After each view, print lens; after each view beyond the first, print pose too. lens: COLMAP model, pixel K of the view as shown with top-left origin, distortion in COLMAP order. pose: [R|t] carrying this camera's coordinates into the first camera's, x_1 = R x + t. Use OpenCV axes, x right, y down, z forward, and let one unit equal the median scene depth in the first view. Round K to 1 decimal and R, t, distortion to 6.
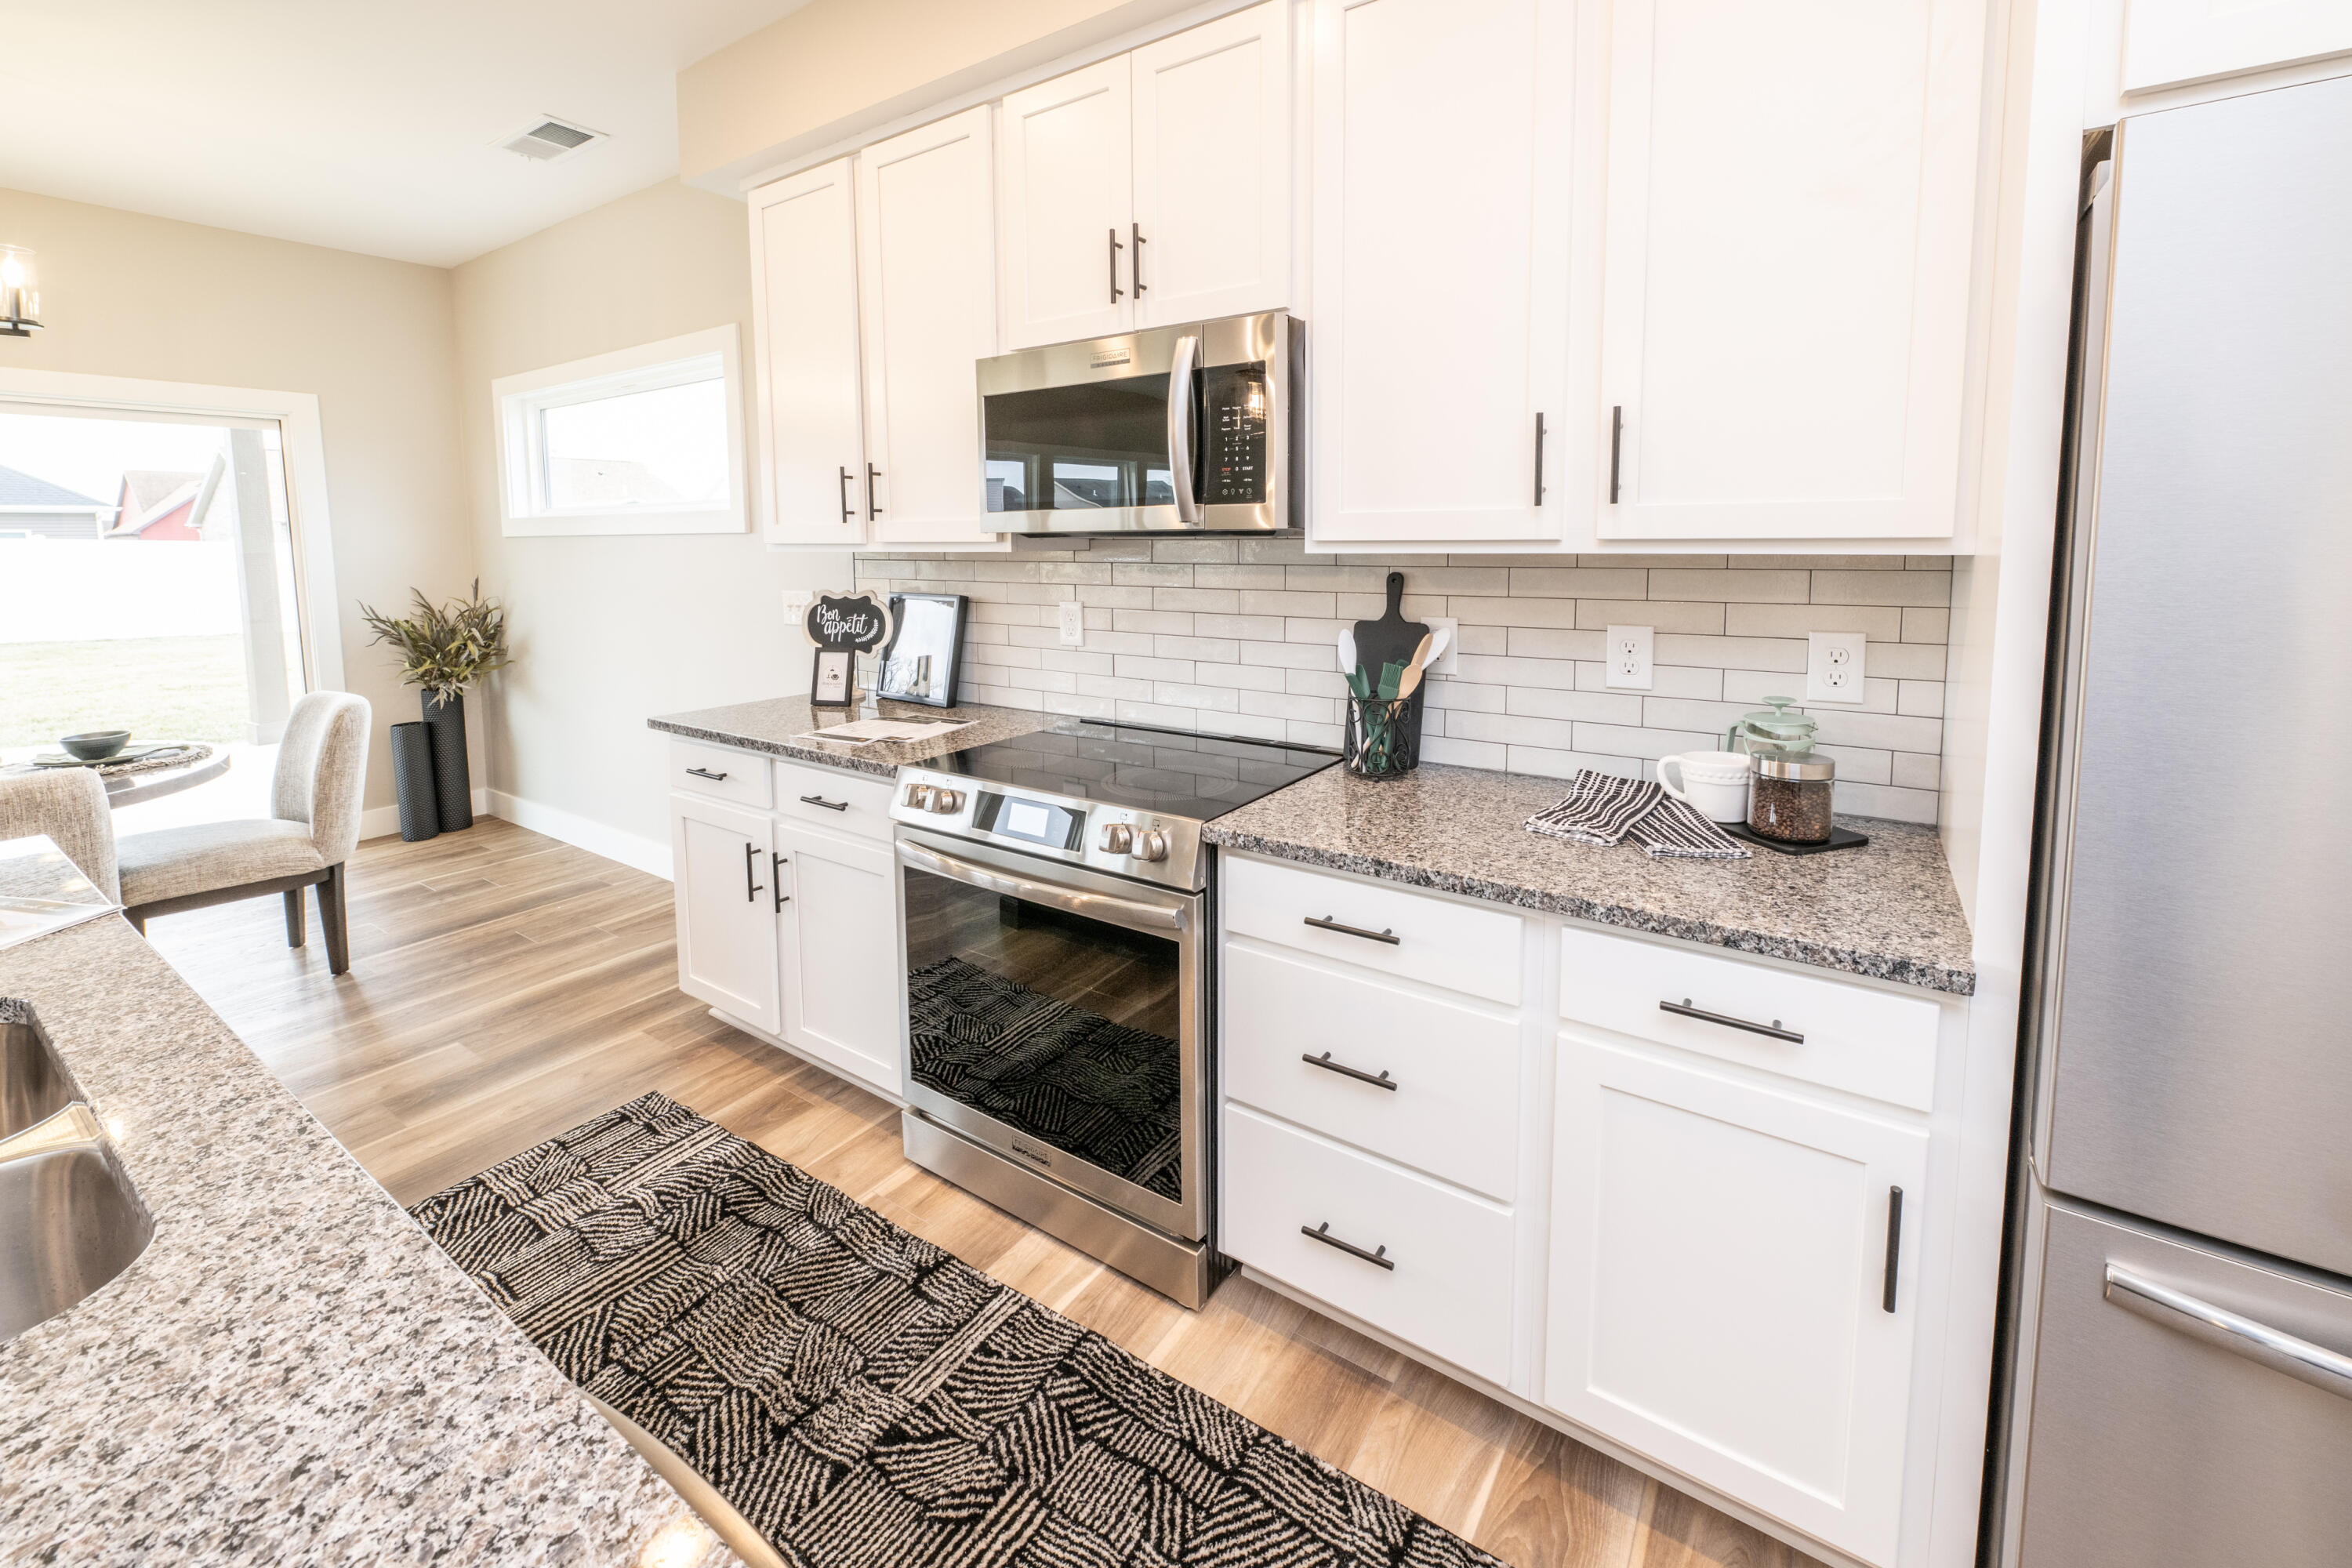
lens RADIAL K [[942.8, 0, 1183.9], [0, 942.8, 634.3], [0, 0, 1]] dist [-0.002015, -0.000187]
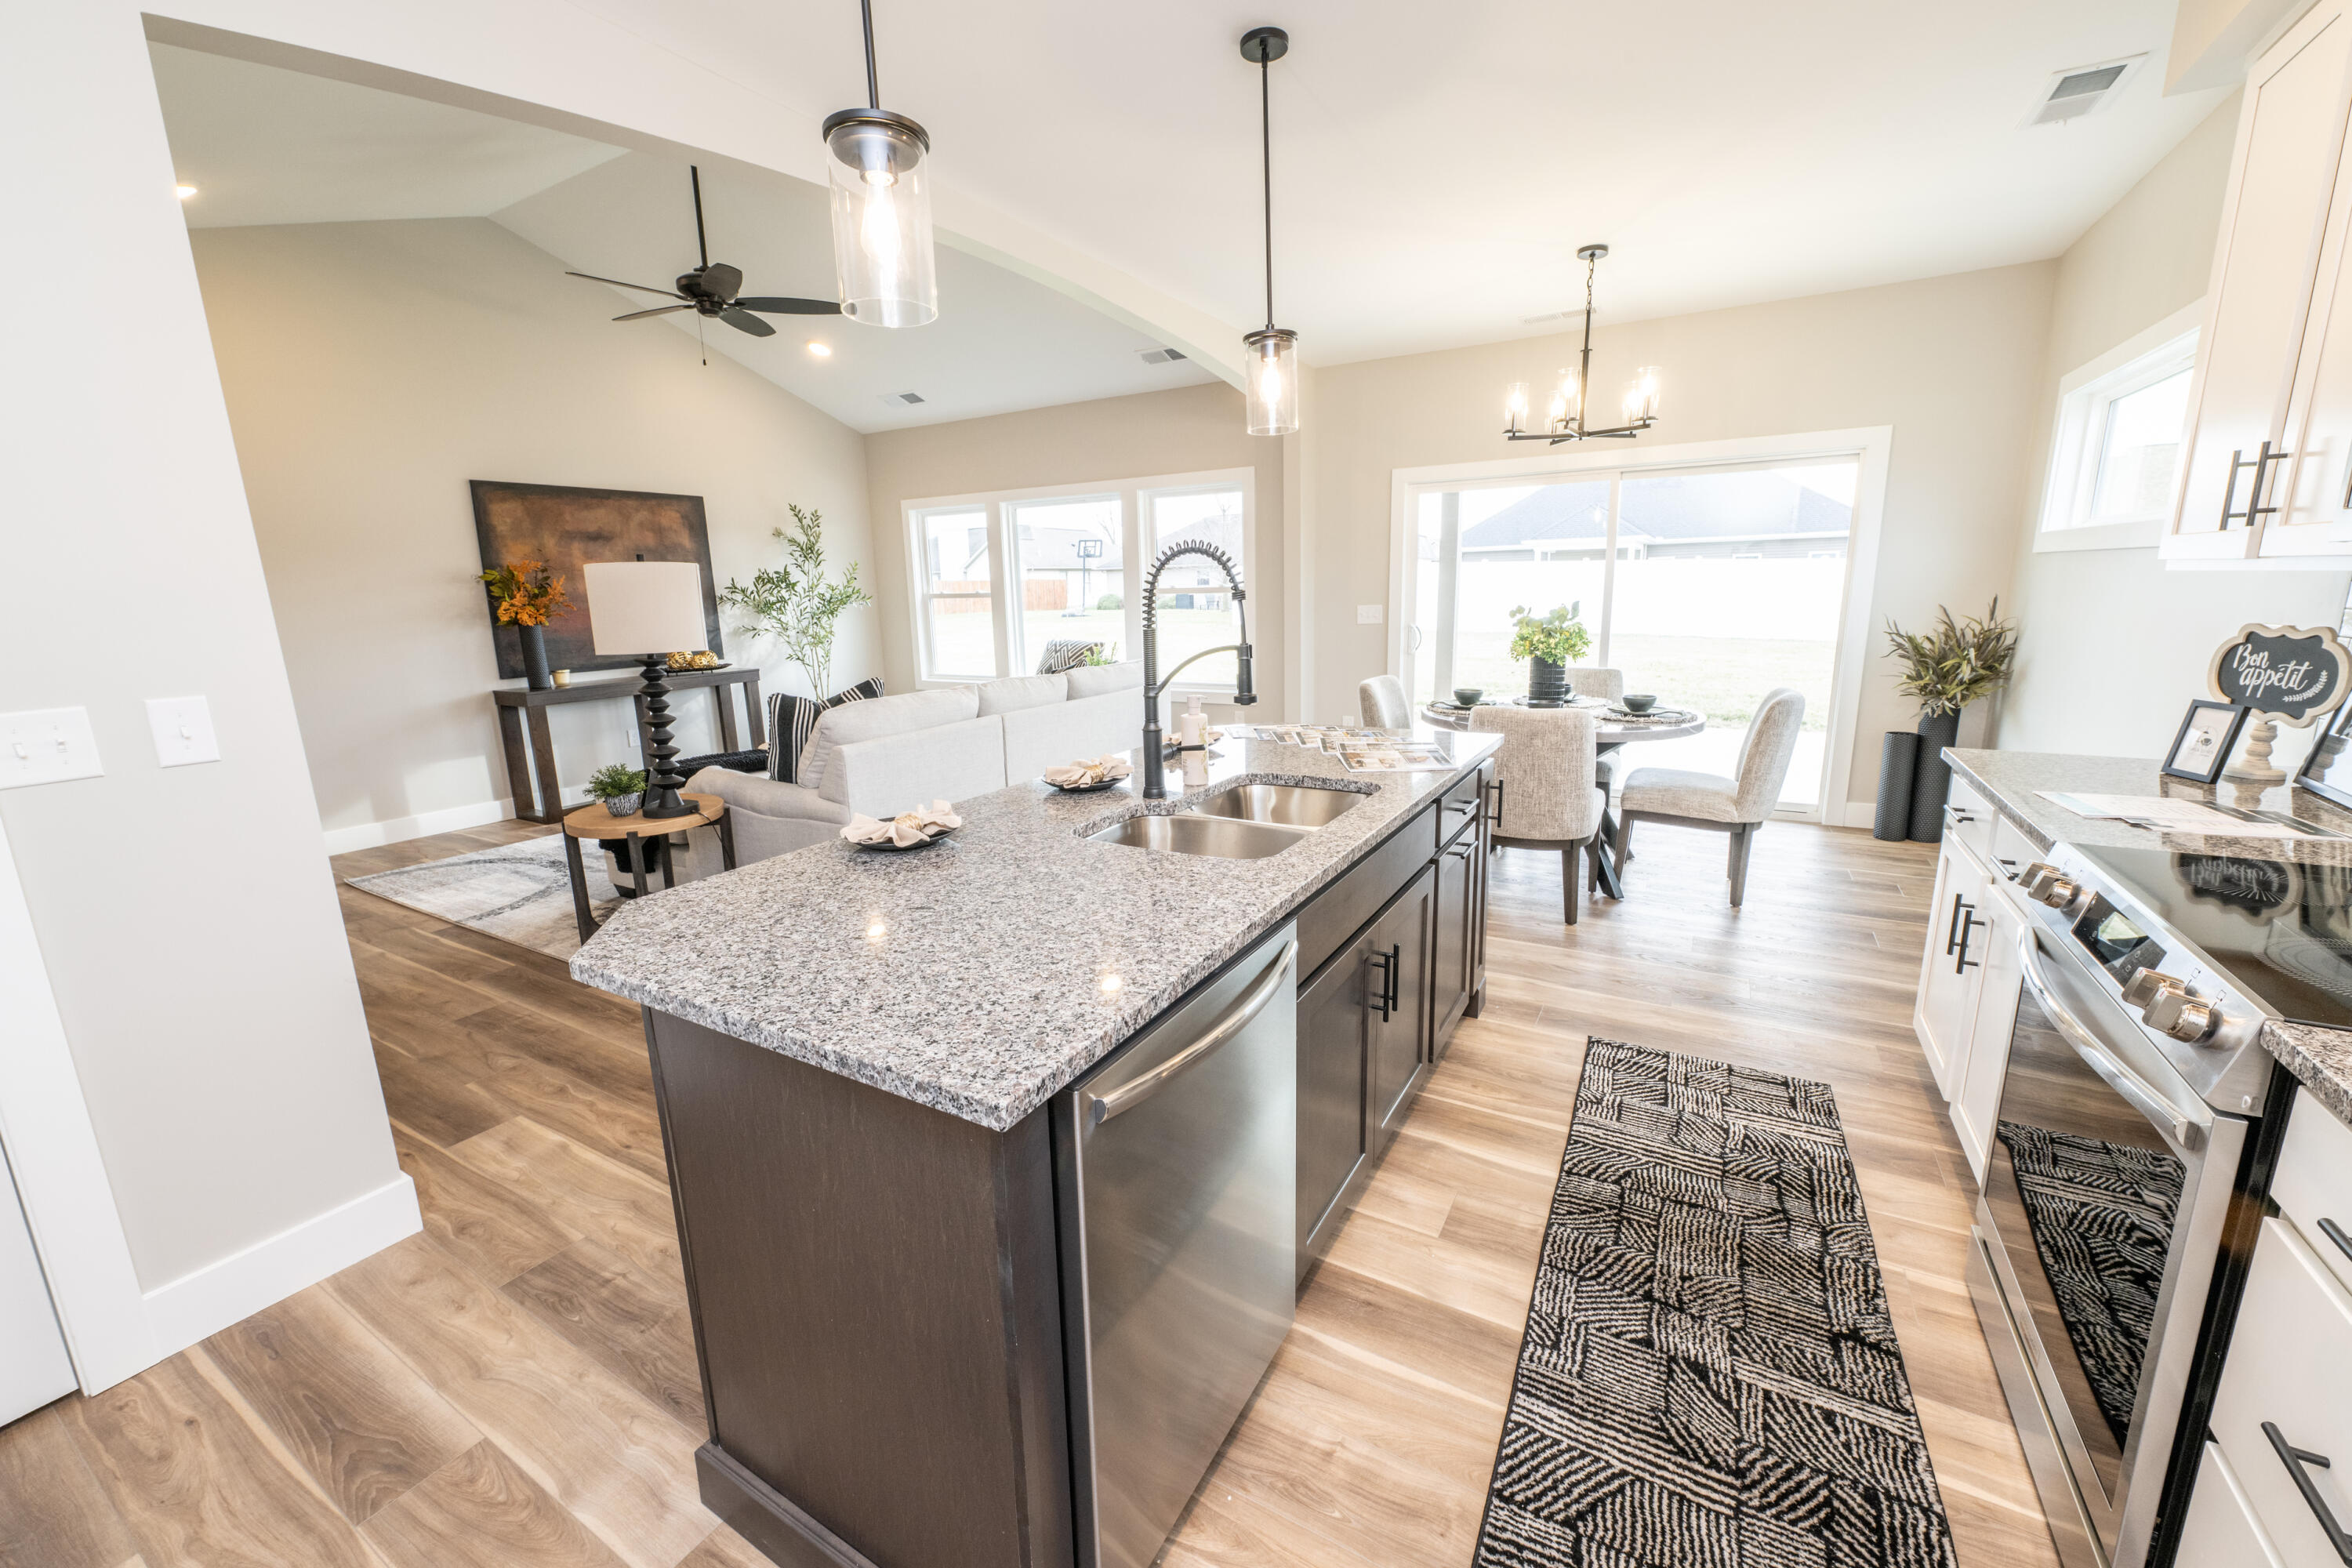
lens RADIAL K [[935.3, 0, 1159.7], [0, 935.3, 821.2], [0, 0, 1]] dist [-0.001333, -0.000090]
pose [[0.057150, 0.253176, -0.965731, 0.455408], [-0.077327, 0.965528, 0.248547, -0.020769], [0.995366, 0.060473, 0.074757, 0.170764]]
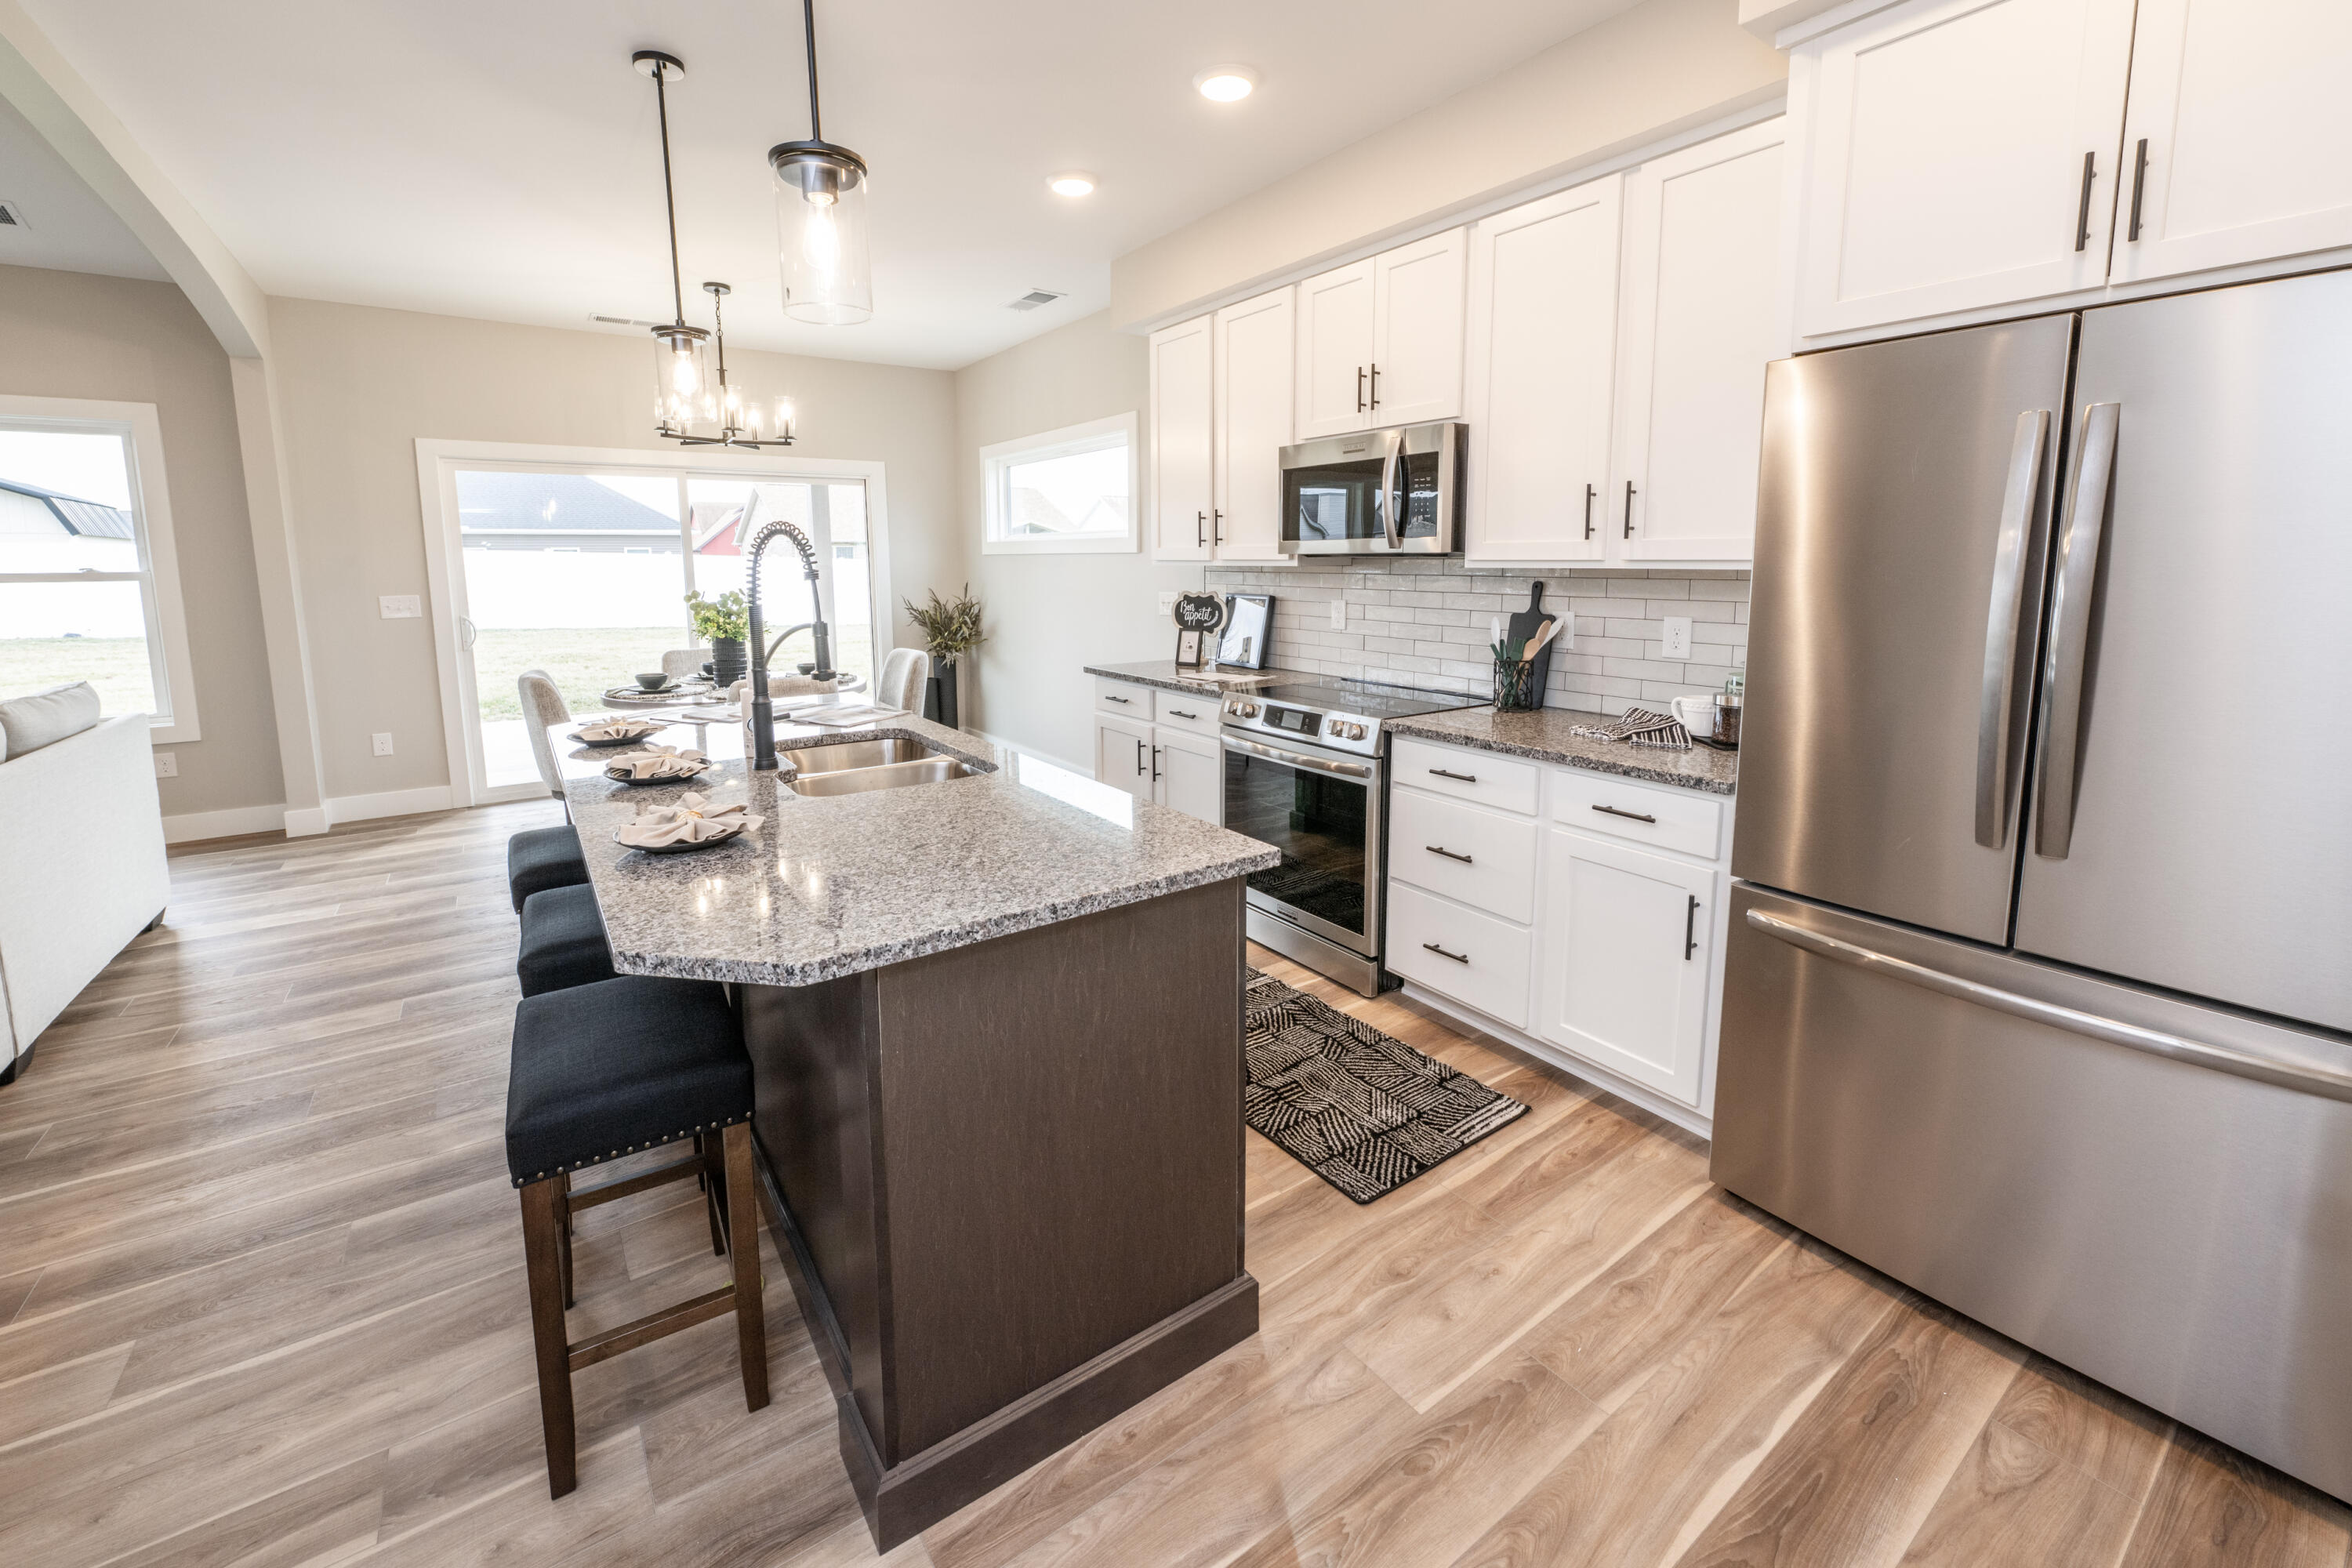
lens RADIAL K [[935.9, 0, 1204.6], [0, 935.9, 737.0], [0, 0, 1]] dist [-0.000920, -0.000107]
pose [[0.943356, 0.065750, -0.325202, 0.235905], [-0.036405, 0.994762, 0.095519, 0.063836], [0.329779, -0.078269, 0.940808, -0.658654]]
